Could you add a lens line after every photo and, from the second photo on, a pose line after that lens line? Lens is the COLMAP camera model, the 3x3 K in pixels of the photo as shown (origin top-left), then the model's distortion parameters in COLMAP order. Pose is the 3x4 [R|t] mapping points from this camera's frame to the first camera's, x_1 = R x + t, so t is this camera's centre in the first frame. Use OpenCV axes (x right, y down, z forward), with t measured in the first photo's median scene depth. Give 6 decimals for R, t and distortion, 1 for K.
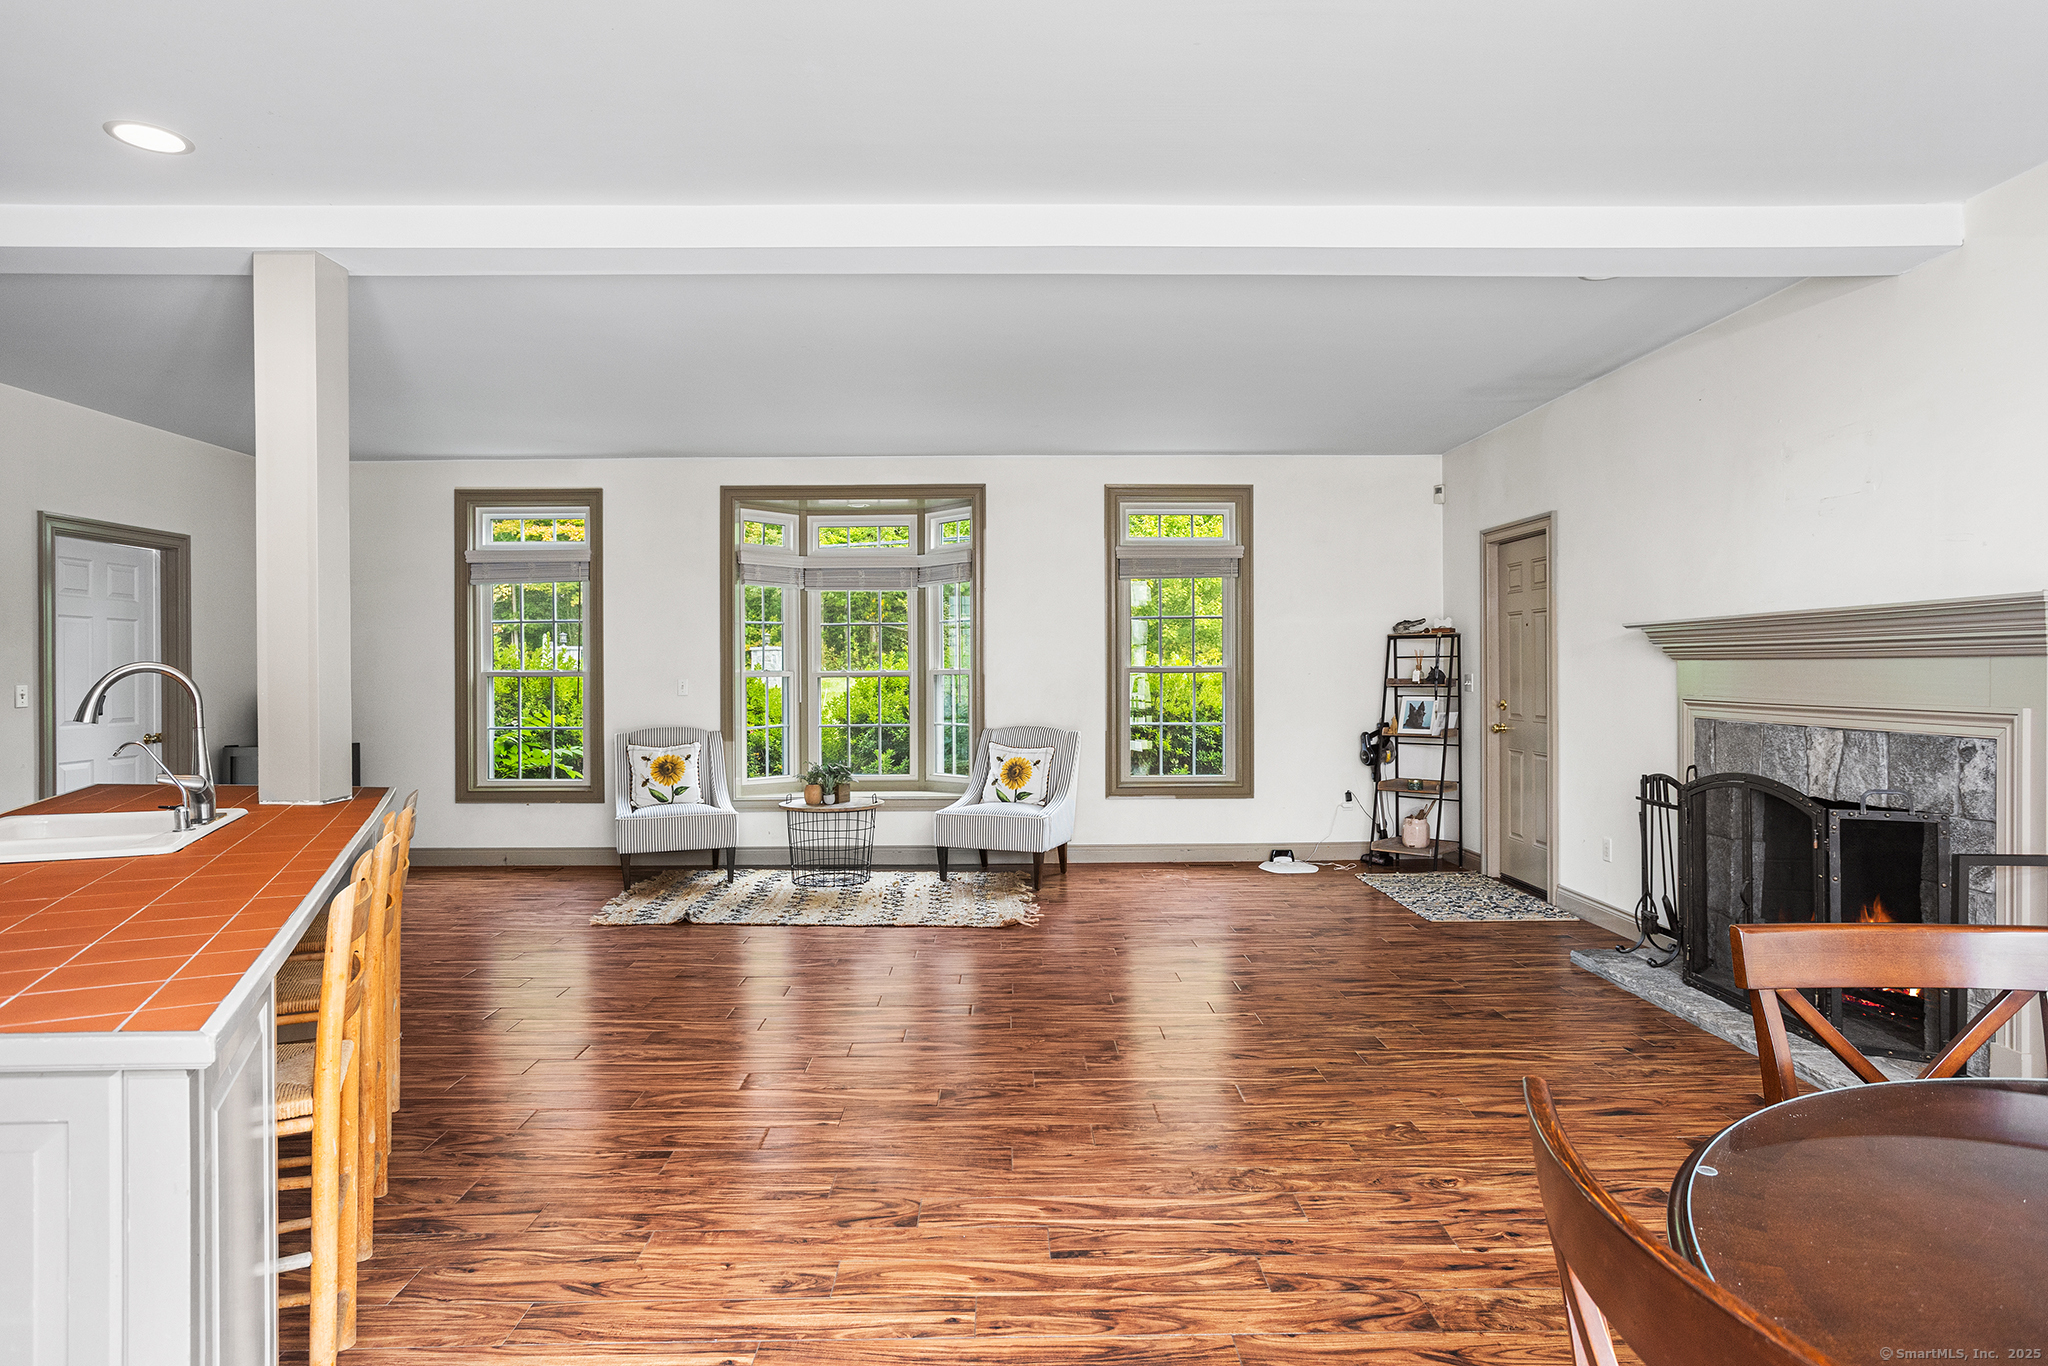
lens RADIAL K [[1125.1, 0, 1001.5], [0, 1125.1, 677.8], [0, 0, 1]] dist [-0.026754, 0.000033]
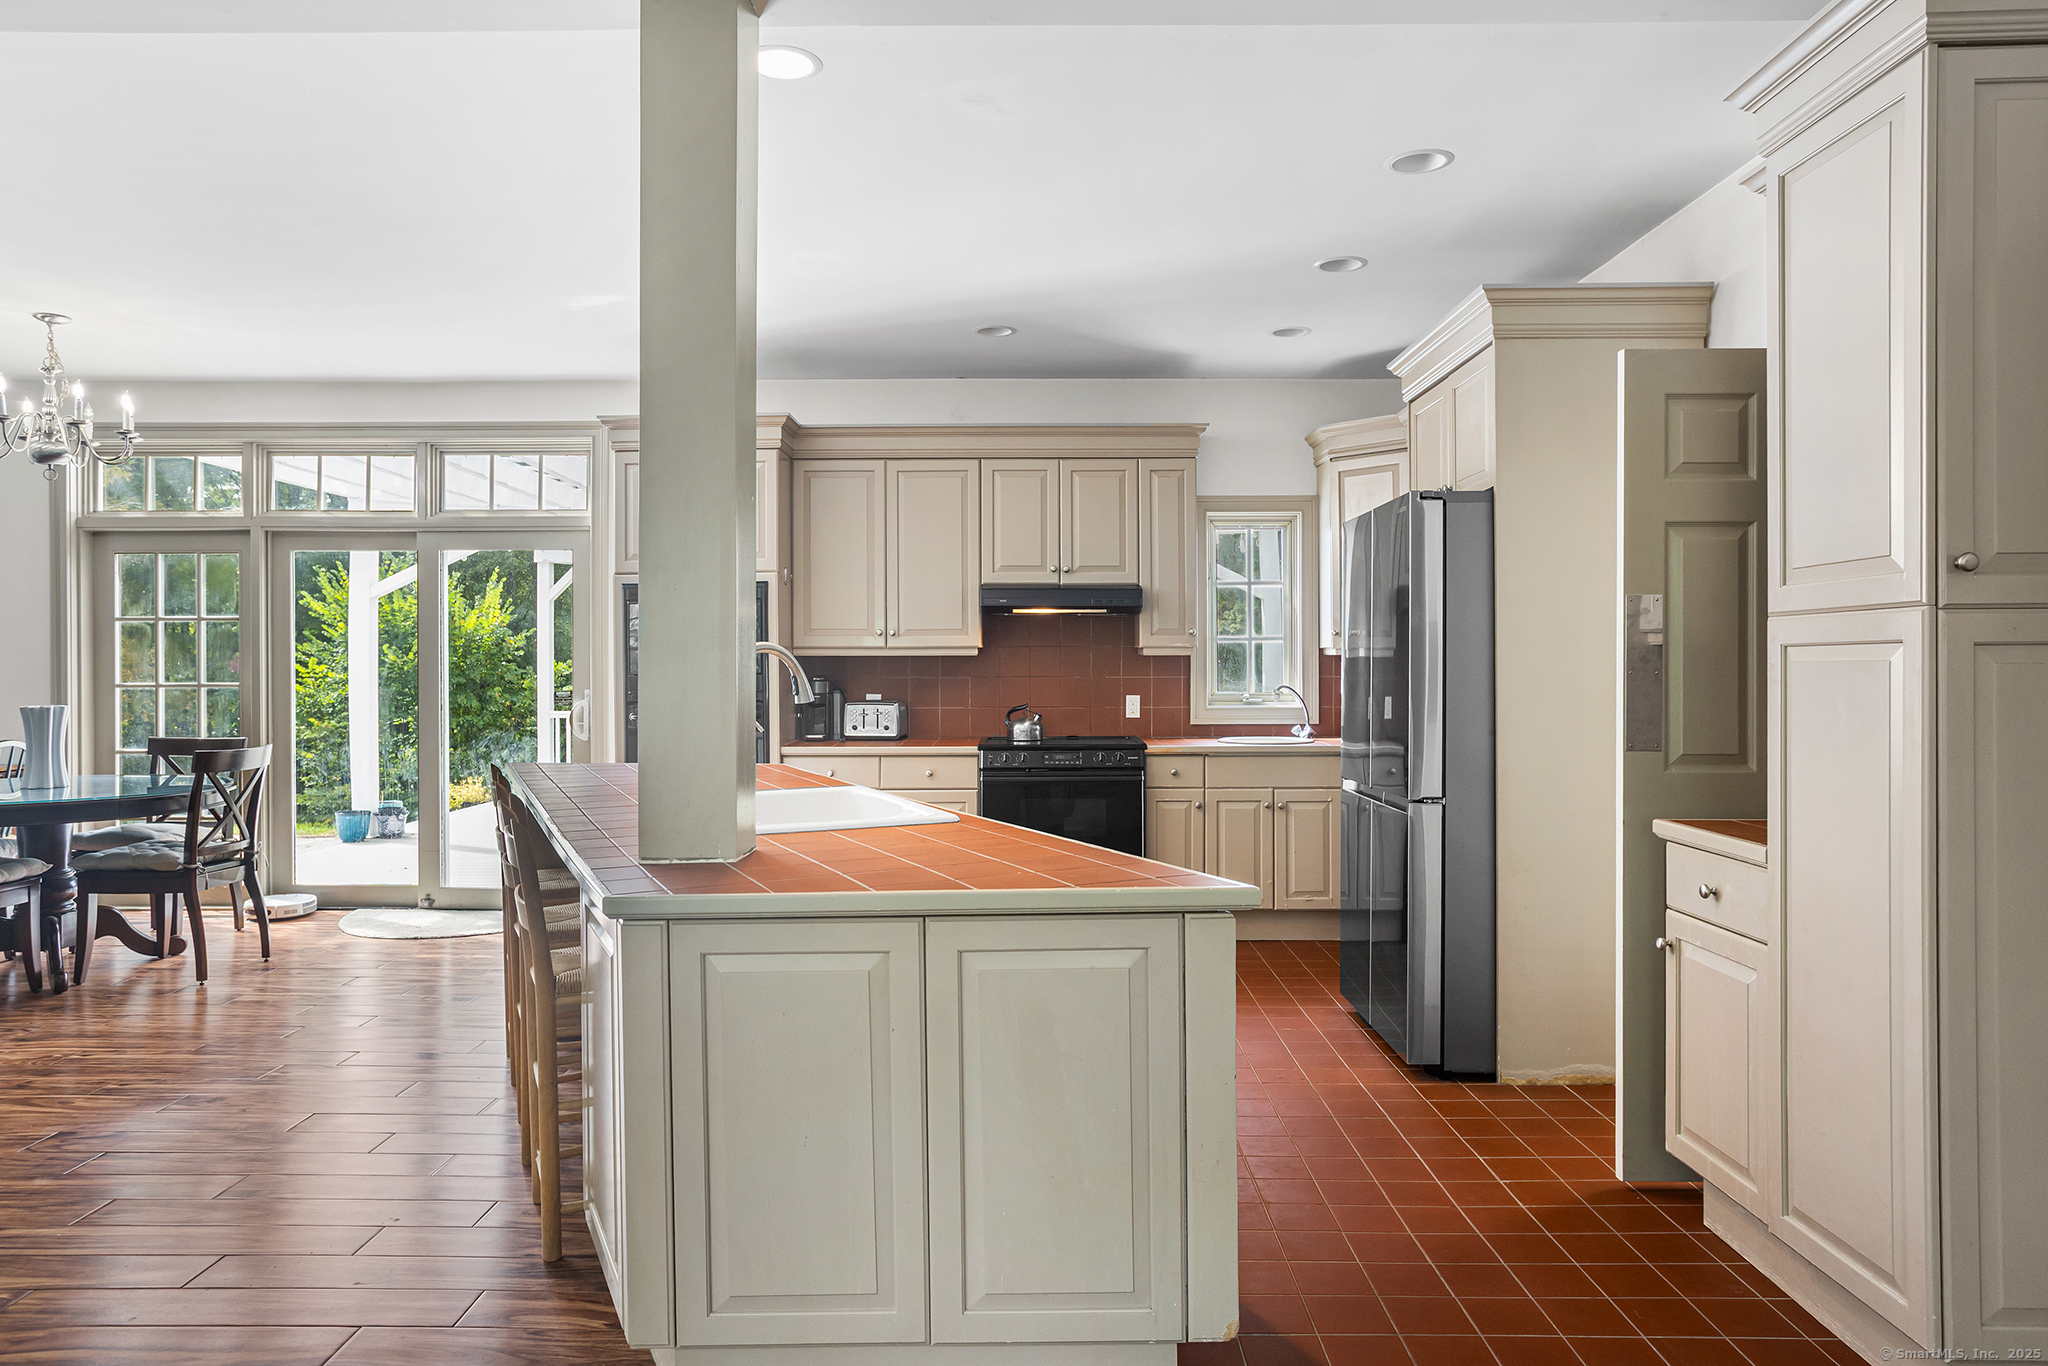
lens RADIAL K [[1332.2, 0, 1011.7], [0, 1332.2, 664.0], [0, 0, 1]] dist [0.003684, 0.011307]
pose [[-0.999396, 0.004302, 0.034476, -0.877584], [0.004546, 0.999965, 0.006991, -0.004721], [-0.034445, 0.007144, -0.999381, 1.846779]]
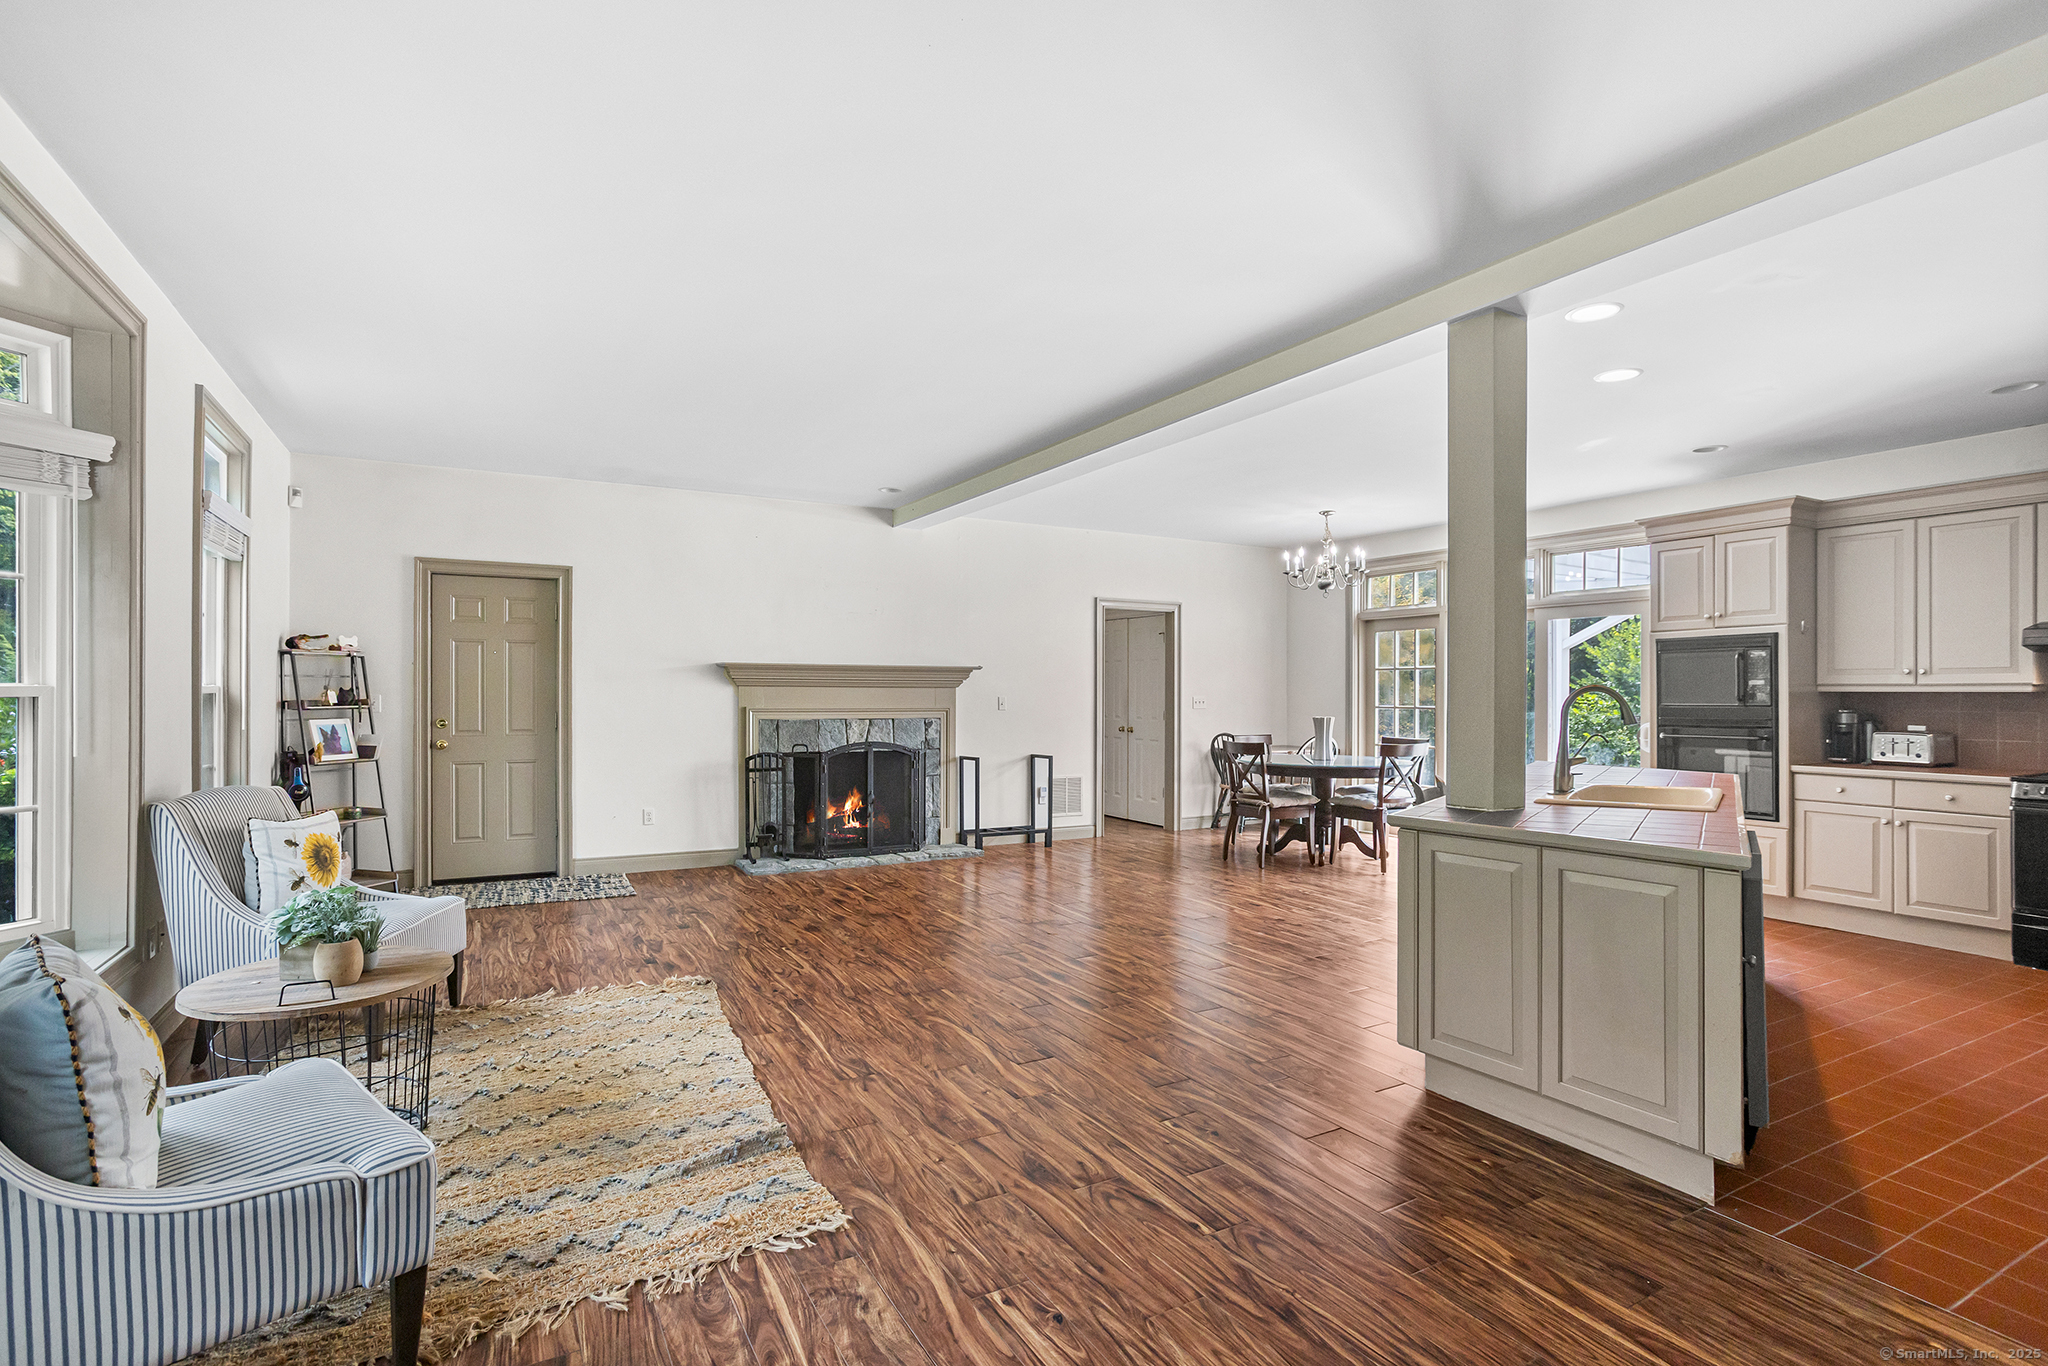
lens RADIAL K [[995.9, 0, 1025.4], [0, 995.9, 693.3], [0, 0, 1]] dist [-0.006810, 0.002596]
pose [[-0.484581, -0.000192, 0.874746, -1.342888], [0.003514, 0.999991, 0.002166, -0.009881], [-0.874739, 0.004124, -0.484577, 1.986065]]
